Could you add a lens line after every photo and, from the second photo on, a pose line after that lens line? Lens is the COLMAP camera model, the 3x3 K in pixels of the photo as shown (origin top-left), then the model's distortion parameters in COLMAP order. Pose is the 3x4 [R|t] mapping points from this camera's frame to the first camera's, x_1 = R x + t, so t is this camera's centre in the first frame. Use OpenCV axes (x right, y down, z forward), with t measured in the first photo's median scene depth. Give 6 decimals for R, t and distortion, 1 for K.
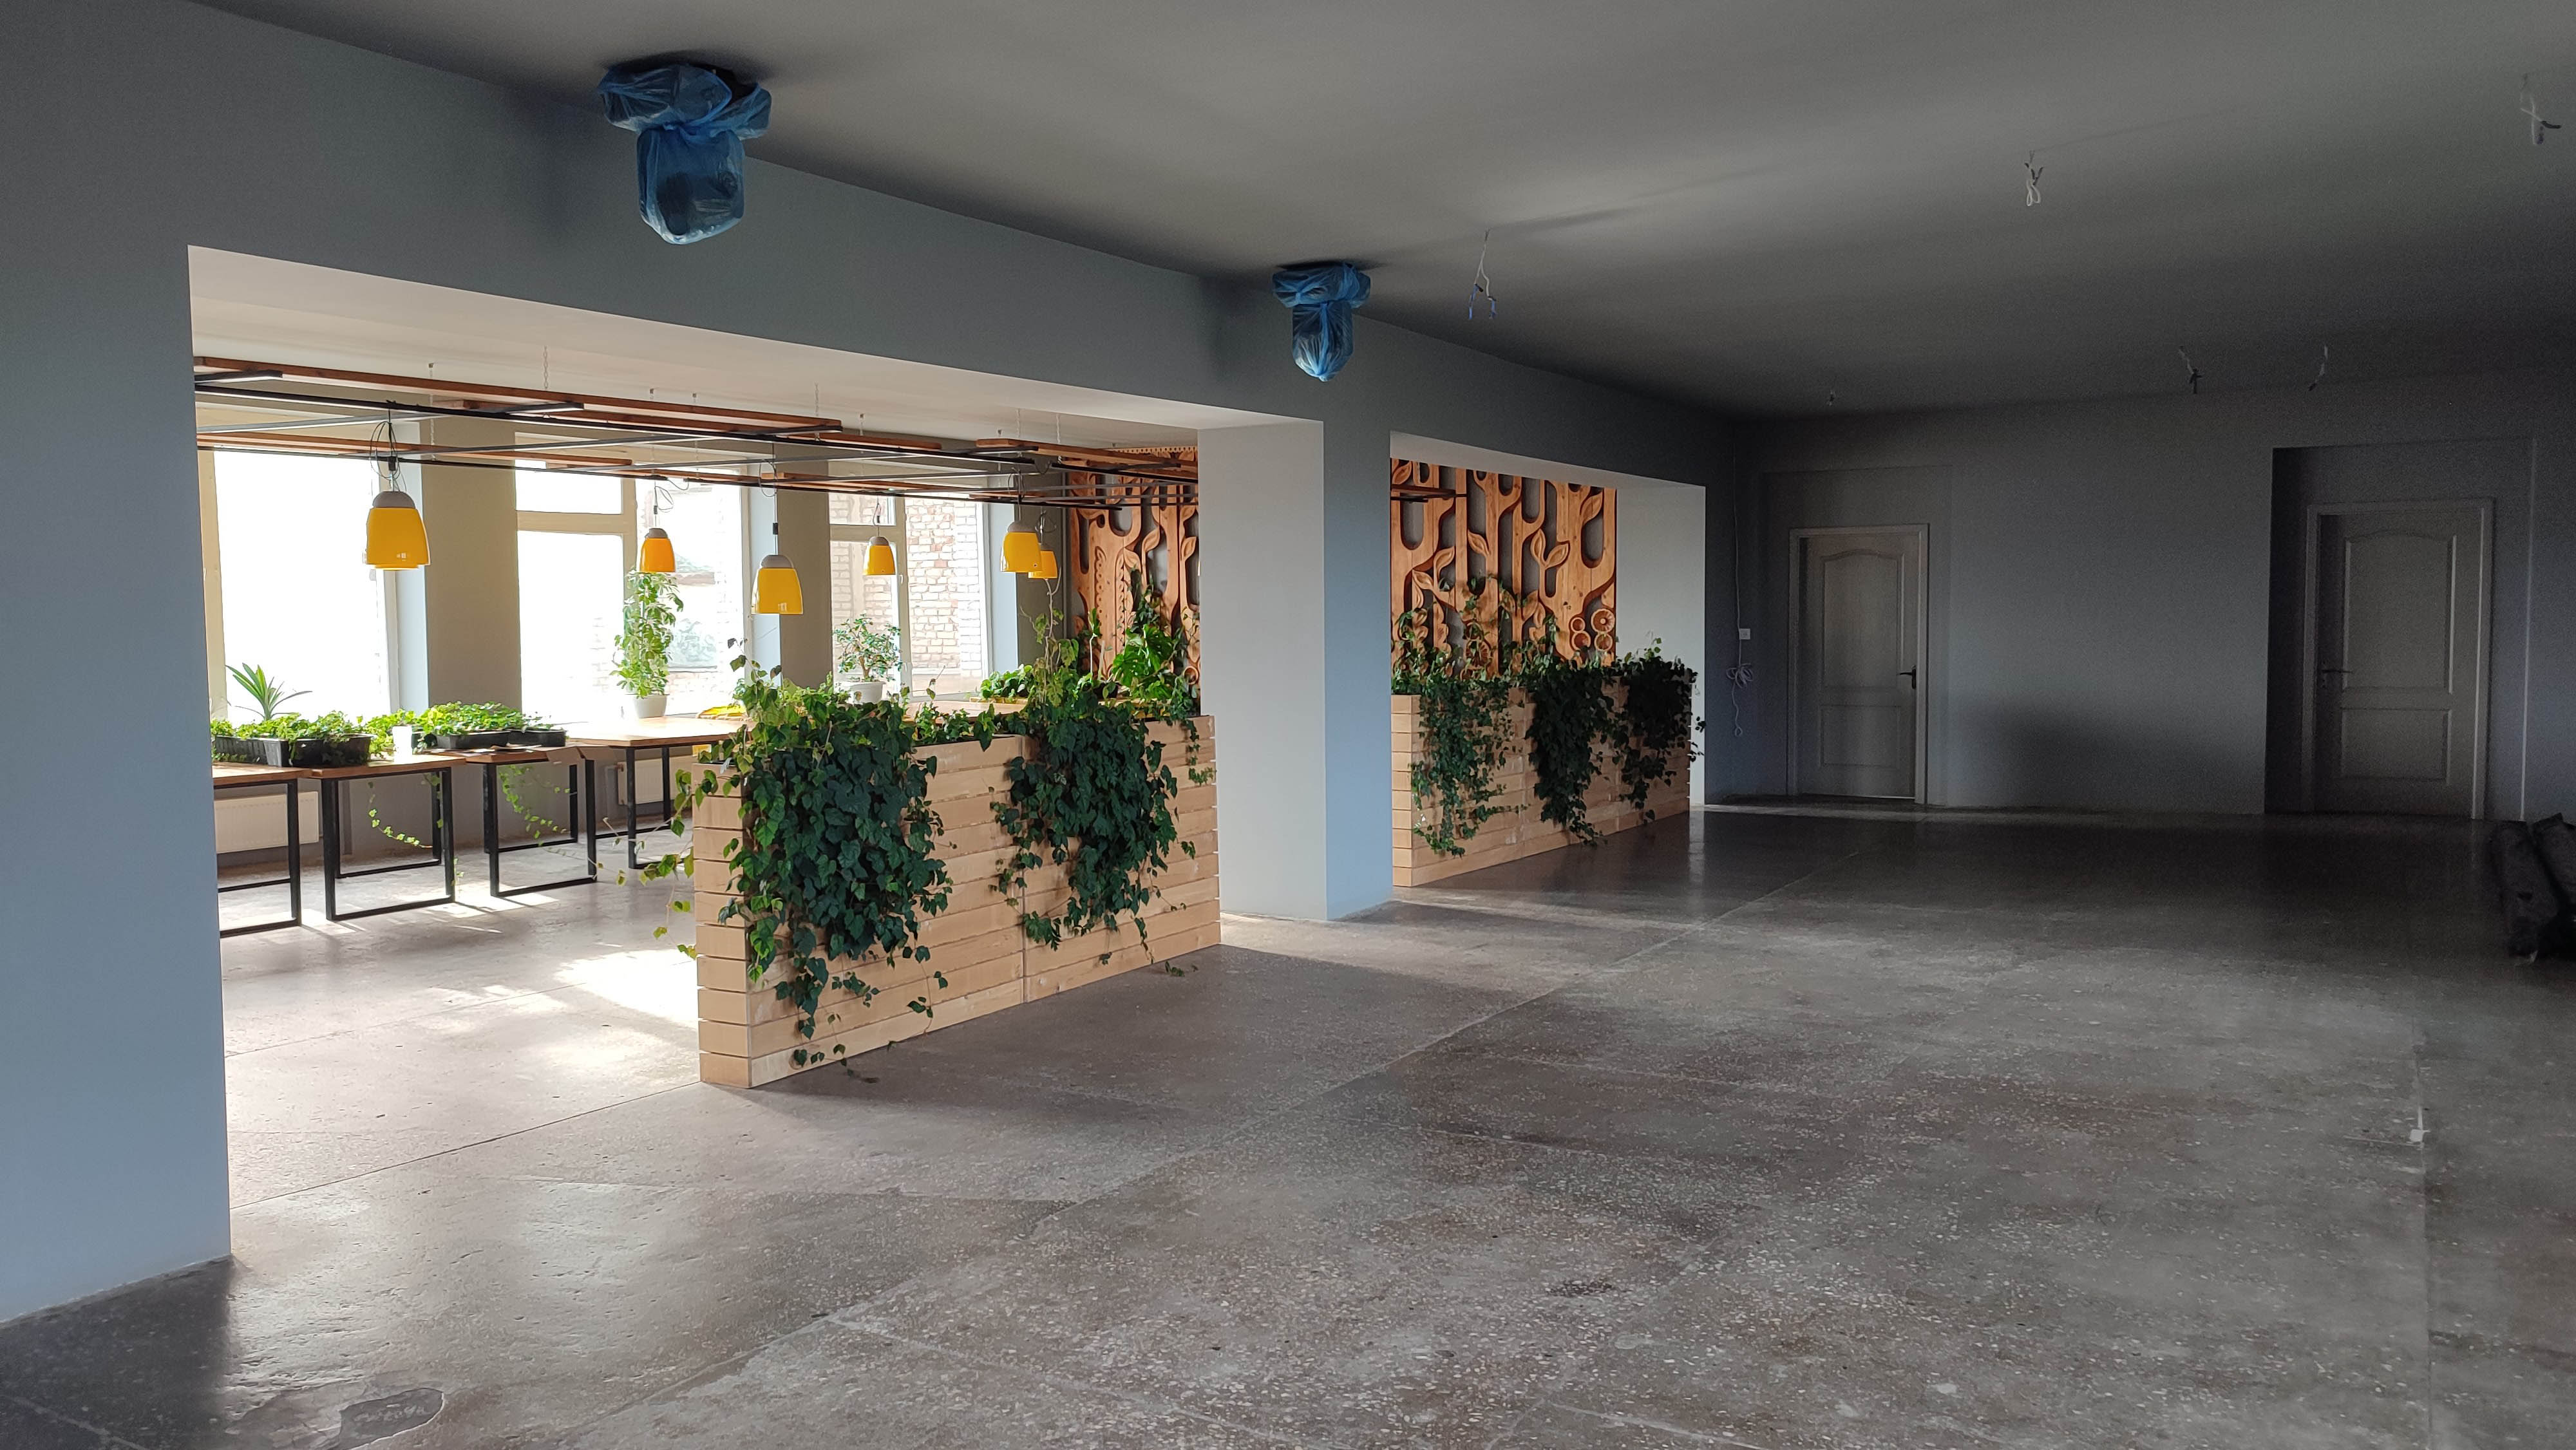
lens RADIAL K [[1885.0, 0, 1287.3], [0, 1885.0, 723.0], [0, 0, 1]] dist [0.000461, -0.000229]
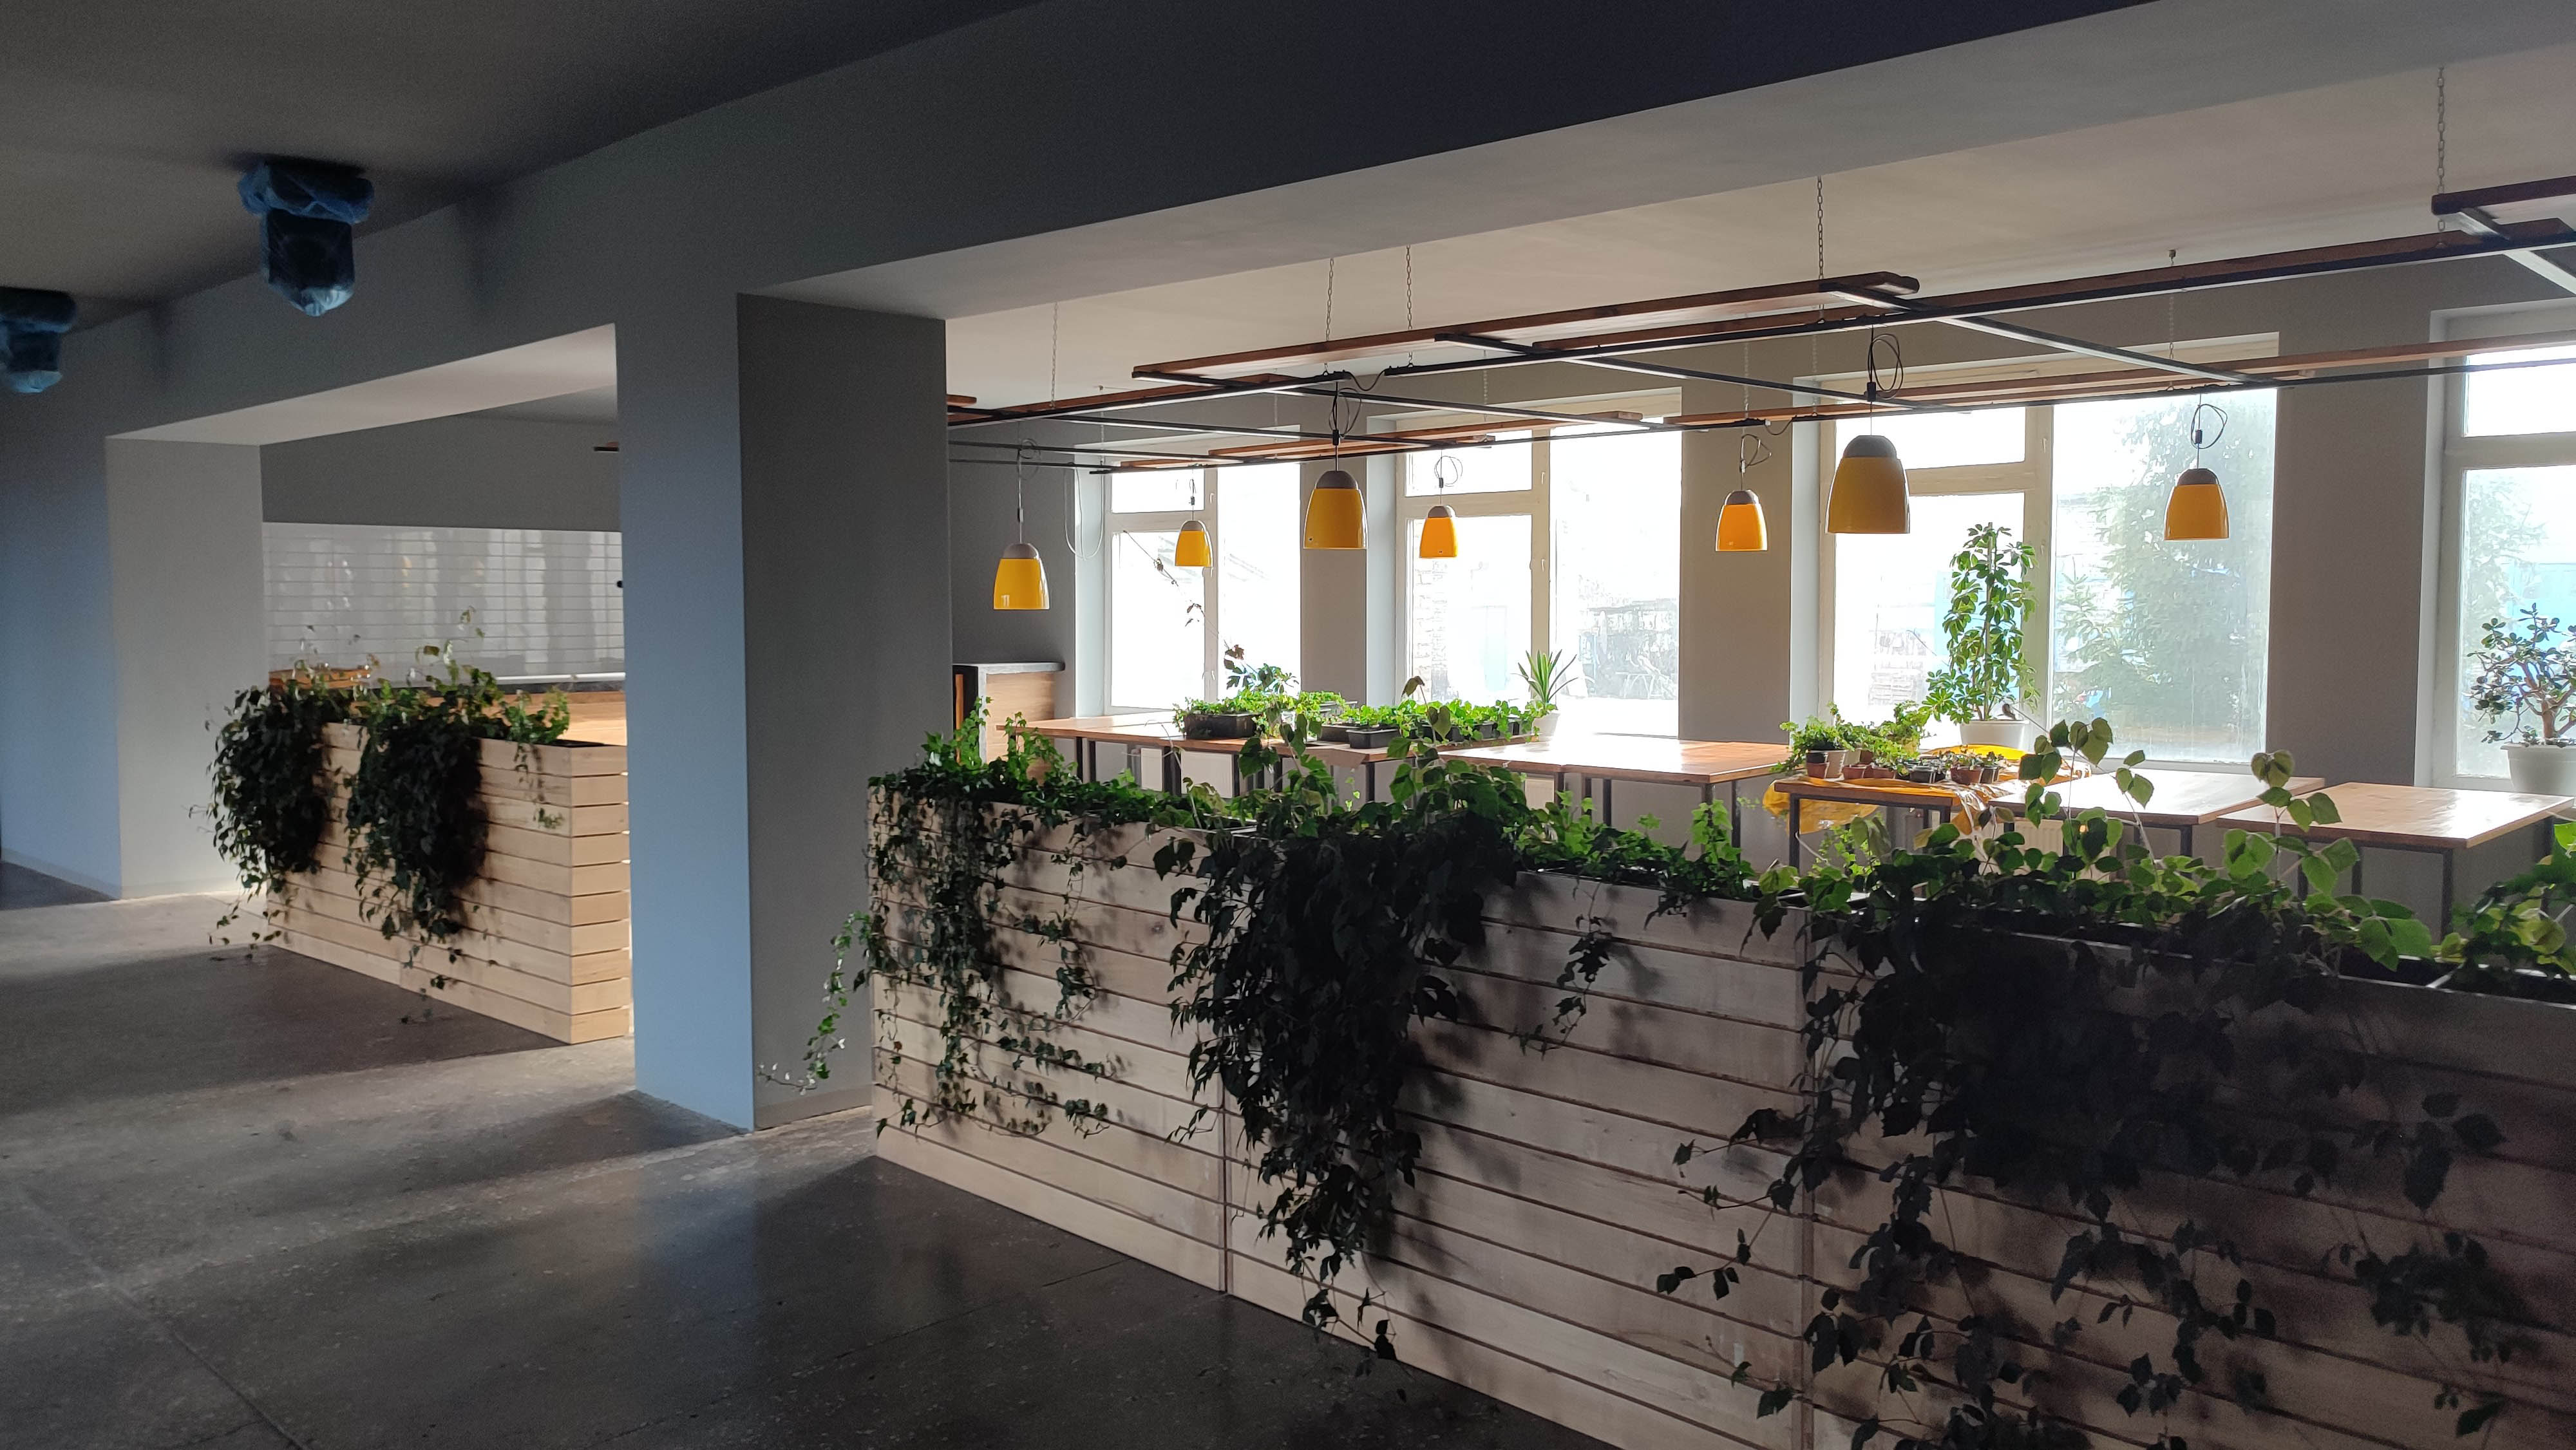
lens RADIAL K [[1885.0, 0, 1286.6], [0, 1885.0, 721.4], [0, 0, 1]] dist [0.000461, -0.000229]
pose [[-0.283147, 0.081160, -0.955636, 0.306741], [-0.044958, 0.994194, 0.097755, -0.052600], [0.958022, 0.070643, -0.277854, 0.707804]]
